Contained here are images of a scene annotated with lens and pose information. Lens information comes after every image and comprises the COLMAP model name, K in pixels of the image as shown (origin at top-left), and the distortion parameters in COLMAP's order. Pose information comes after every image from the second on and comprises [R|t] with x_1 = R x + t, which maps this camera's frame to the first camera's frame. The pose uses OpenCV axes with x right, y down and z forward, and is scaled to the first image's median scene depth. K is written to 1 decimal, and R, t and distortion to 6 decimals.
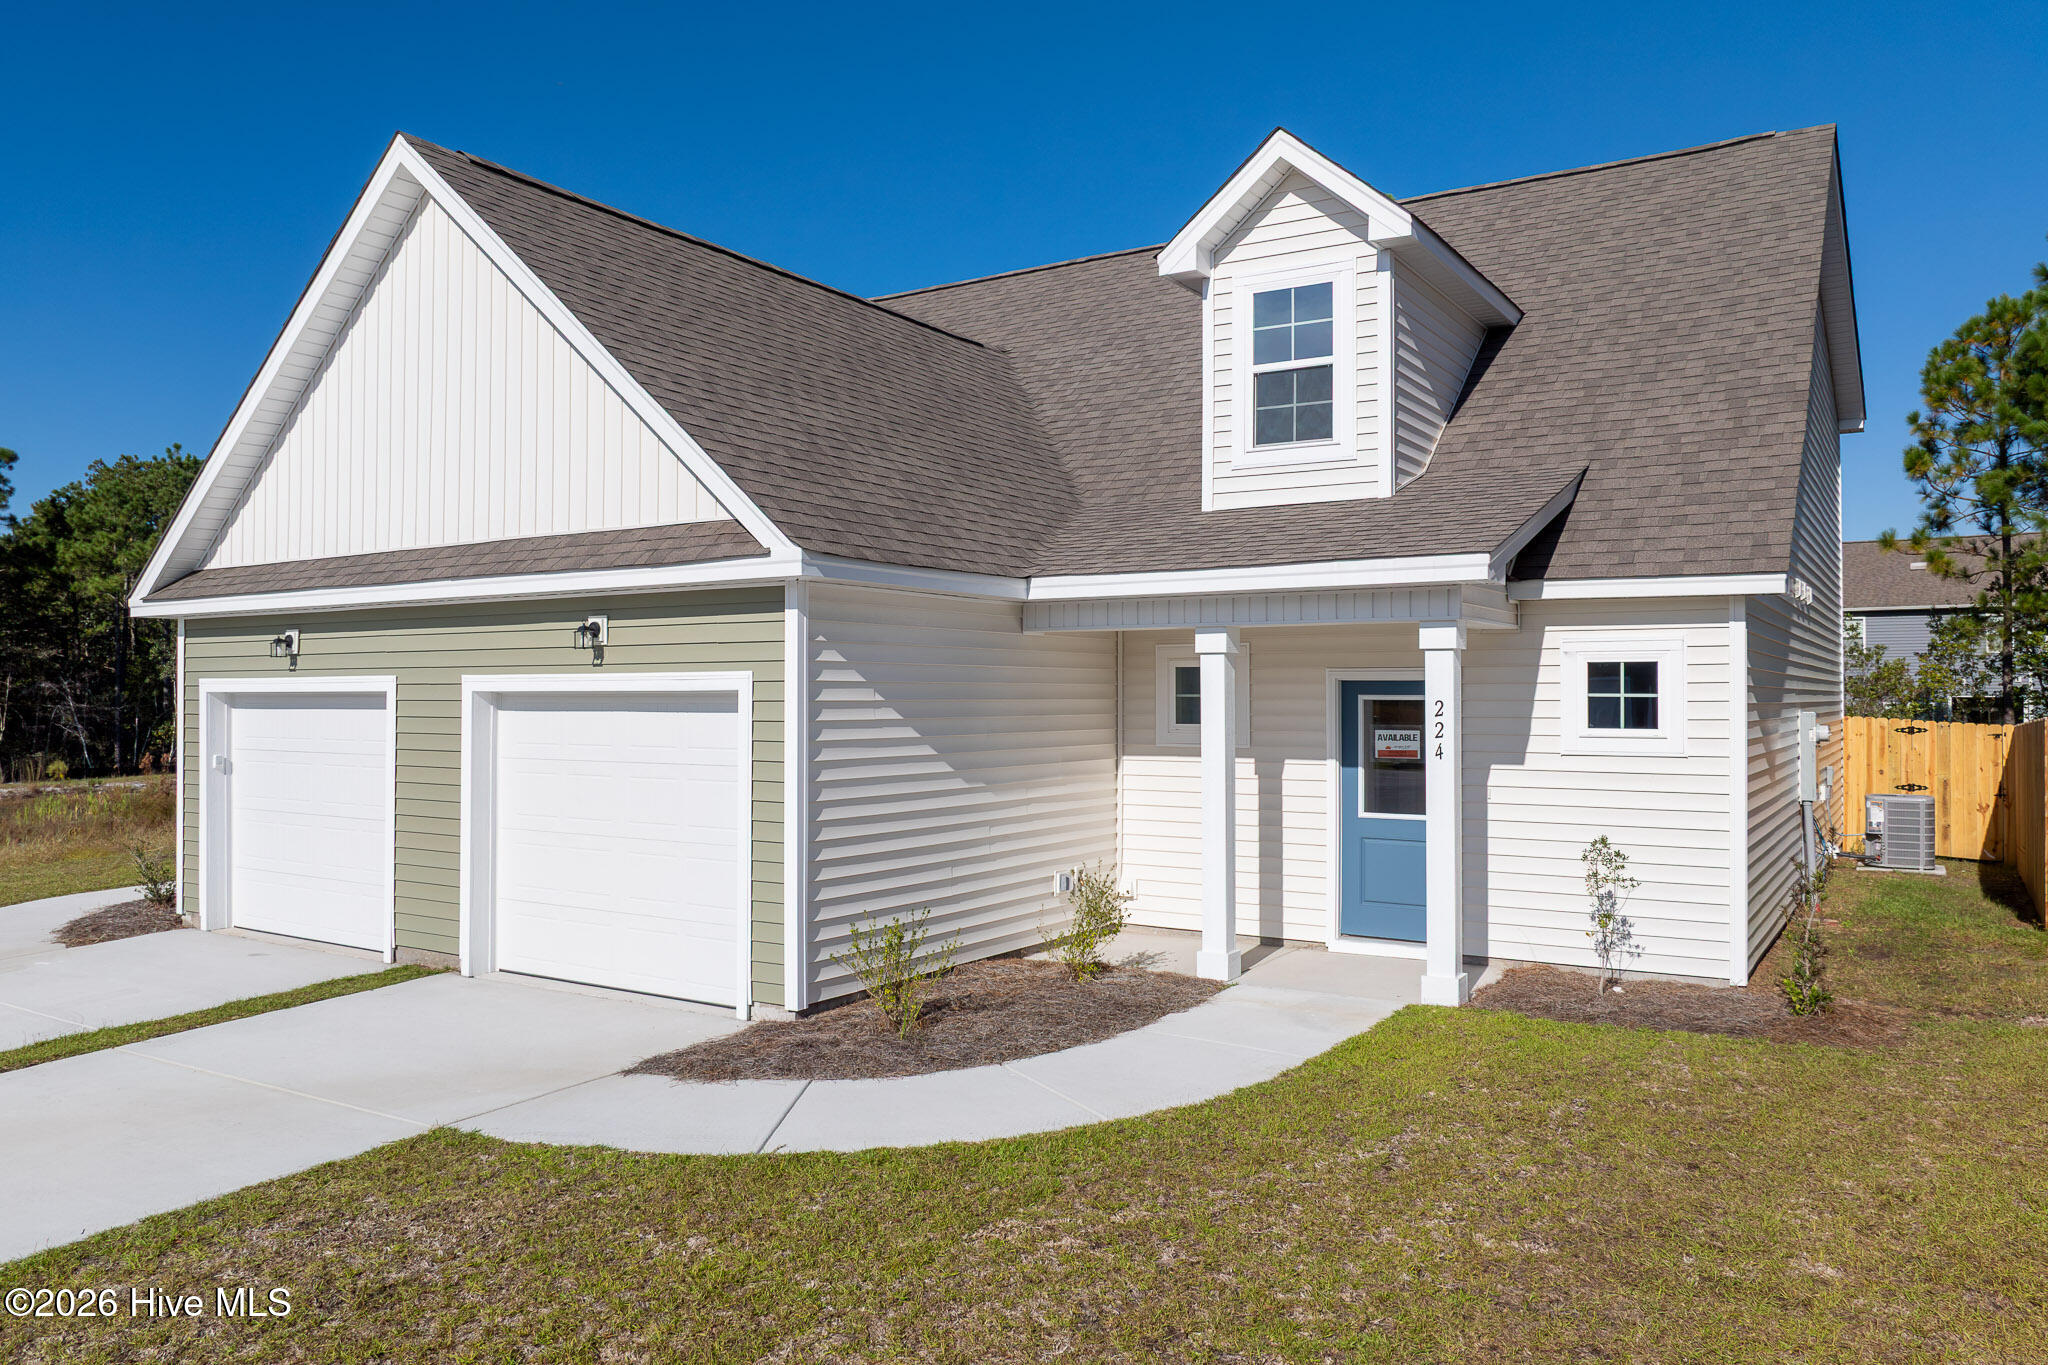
lens RADIAL K [[1457.5, 0, 1027.0], [0, 1457.5, 680.3], [0, 0, 1]] dist [-0.037610, -0.001956]
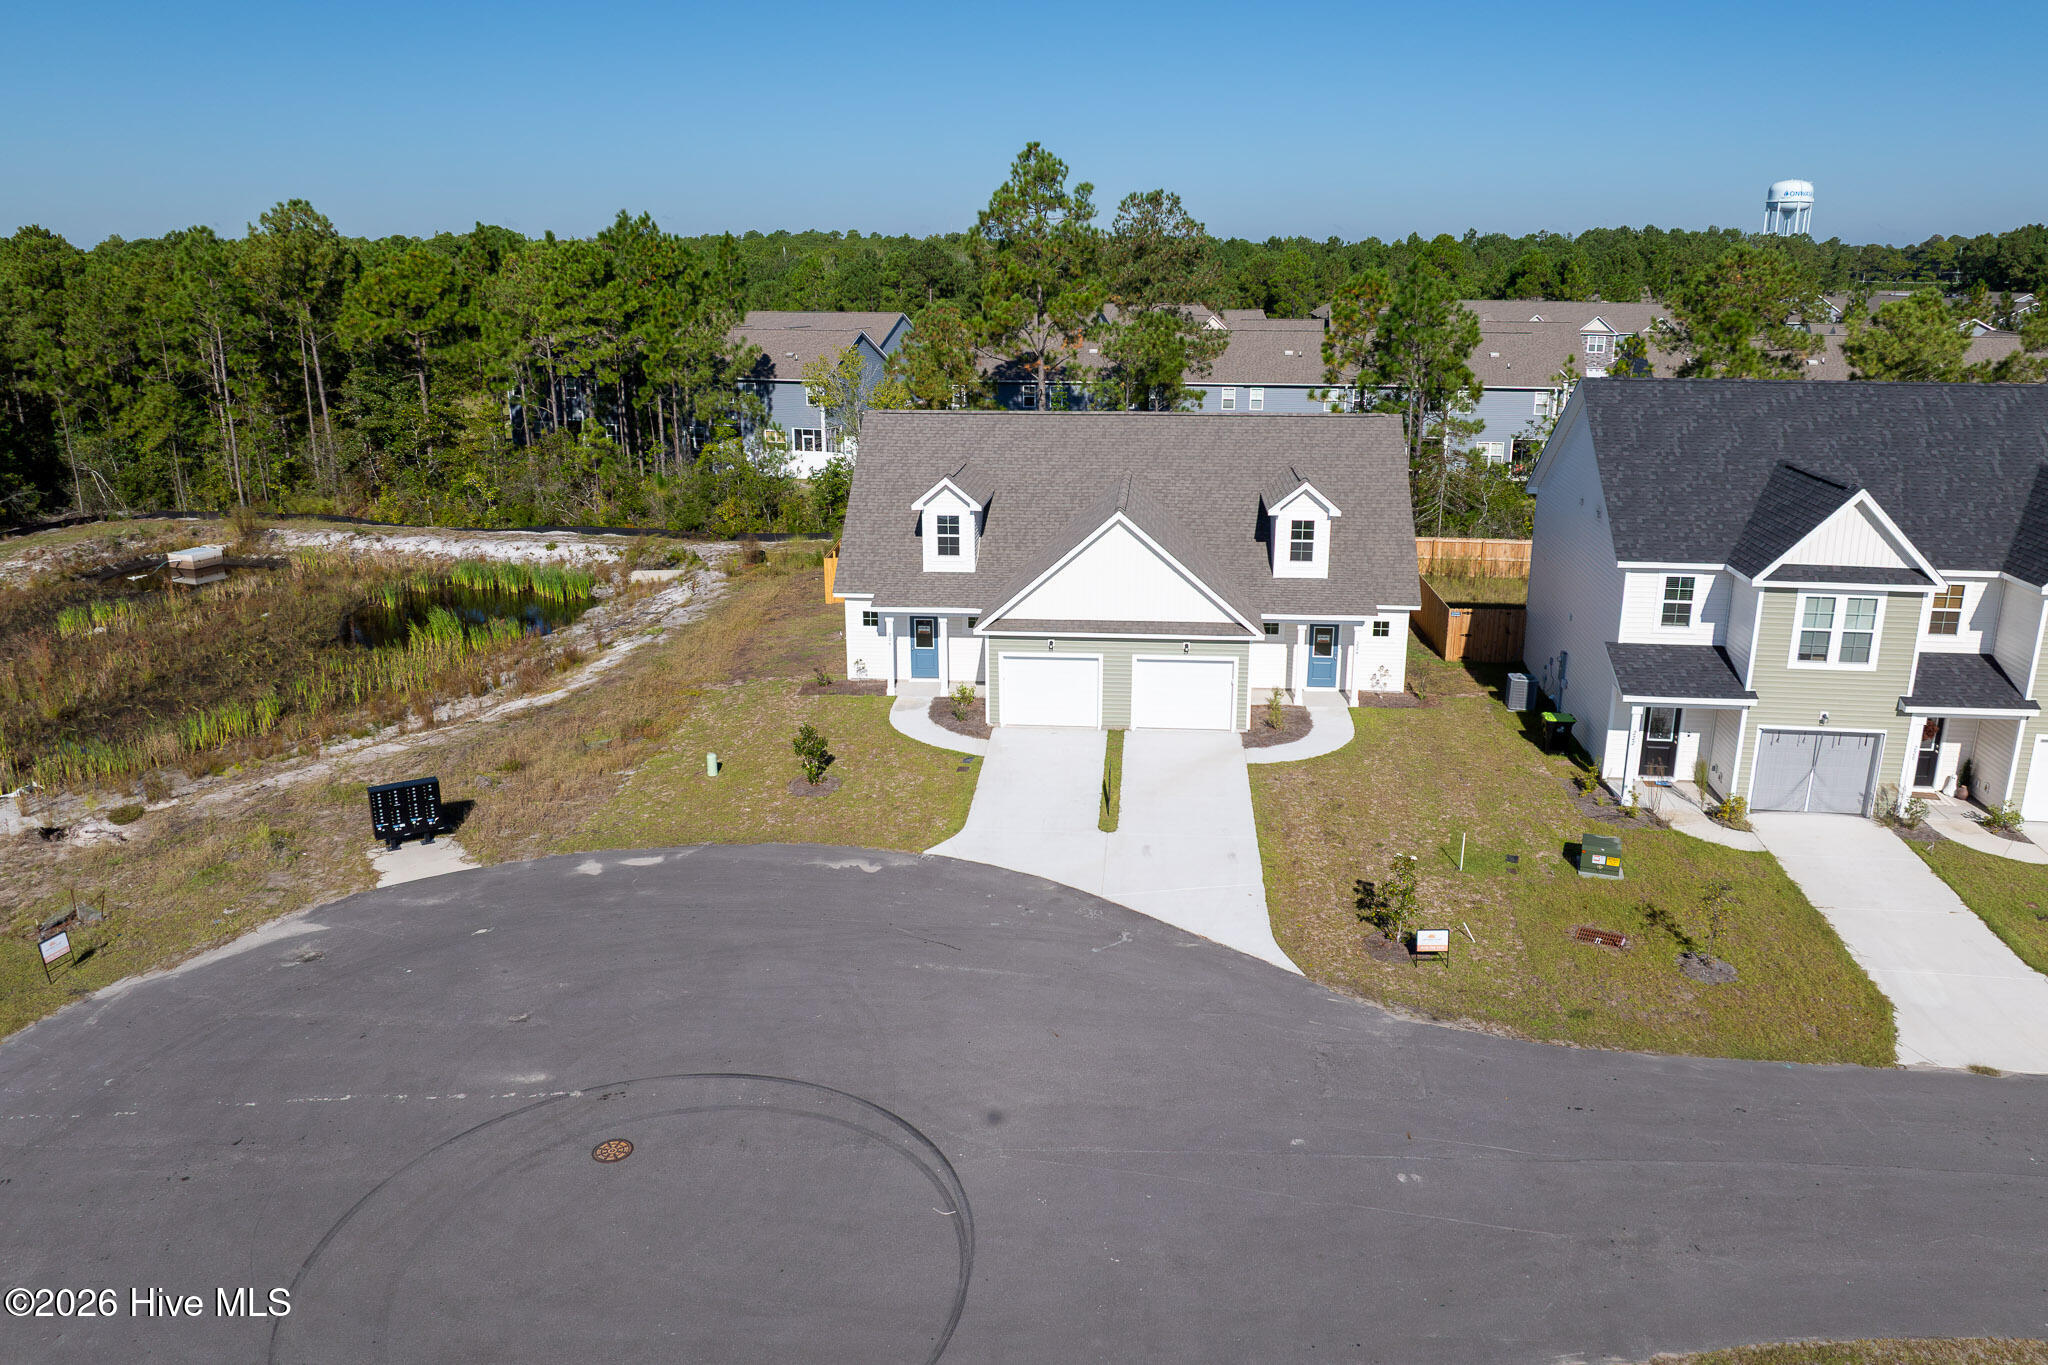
lens RADIAL K [[1457.5, 0, 1024.1], [0, 1457.5, 680.1], [0, 0, 1]] dist [-0.037610, -0.001956]
pose [[0.889732, -0.130808, 0.437340, -2.143669], [-0.002010, 0.956932, 0.290306, -0.964328], [-0.456479, -0.259173, 0.851150, -1.953105]]
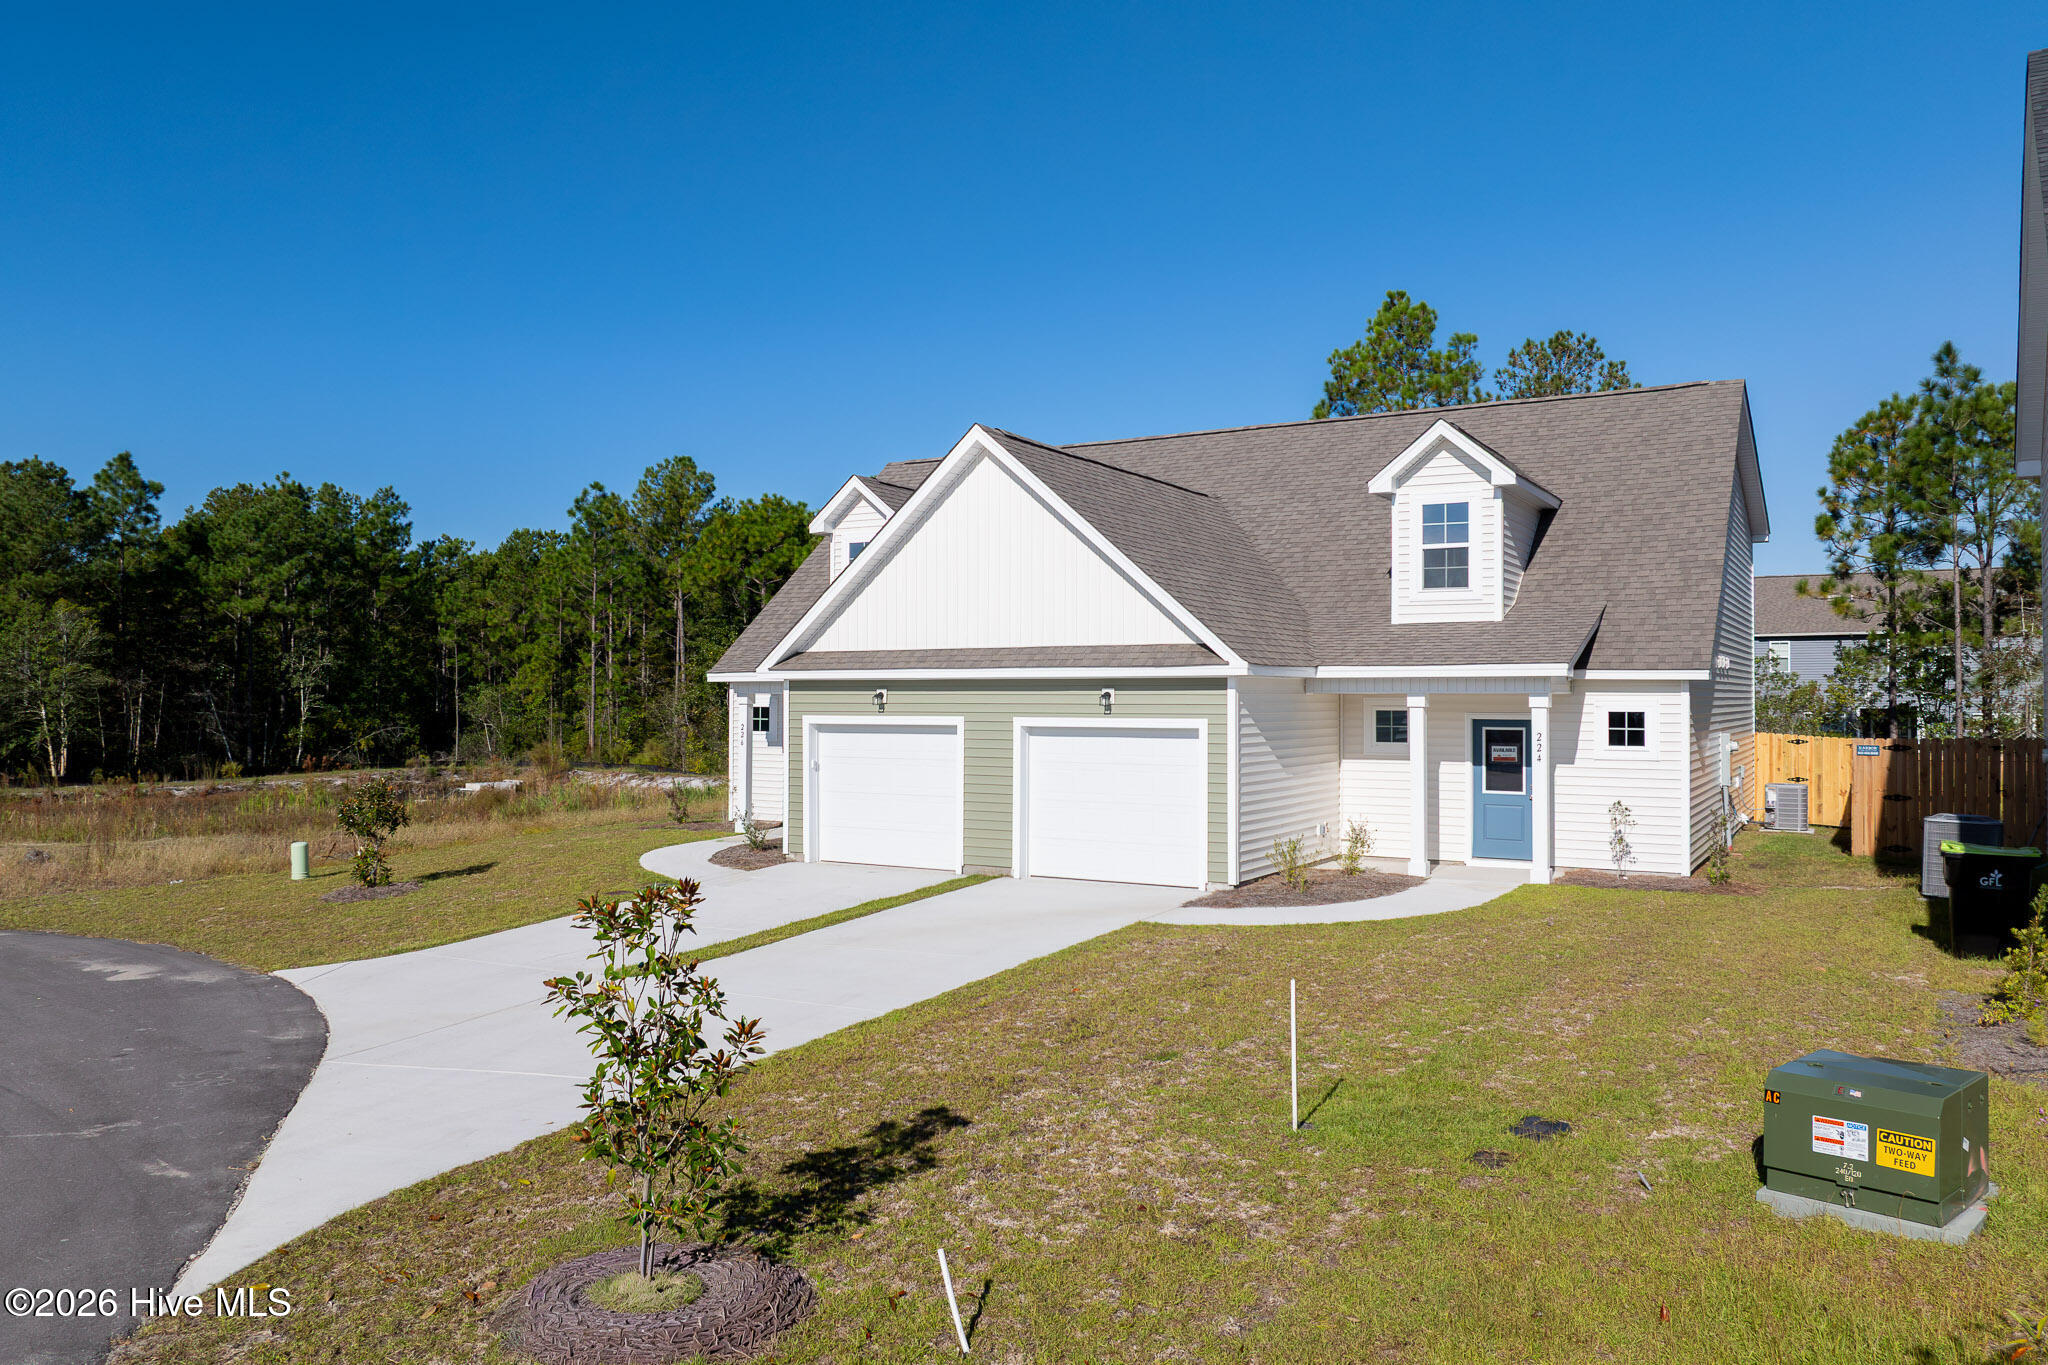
lens RADIAL K [[1457.5, 0, 1023.5], [0, 1457.5, 678.6], [0, 0, 1]] dist [-0.037610, -0.001956]
pose [[0.999595, 0.001231, 0.028442, -0.402657], [-0.001217, 0.999999, -0.000510, -0.049093], [-0.028443, 0.000475, 0.999595, -0.817031]]
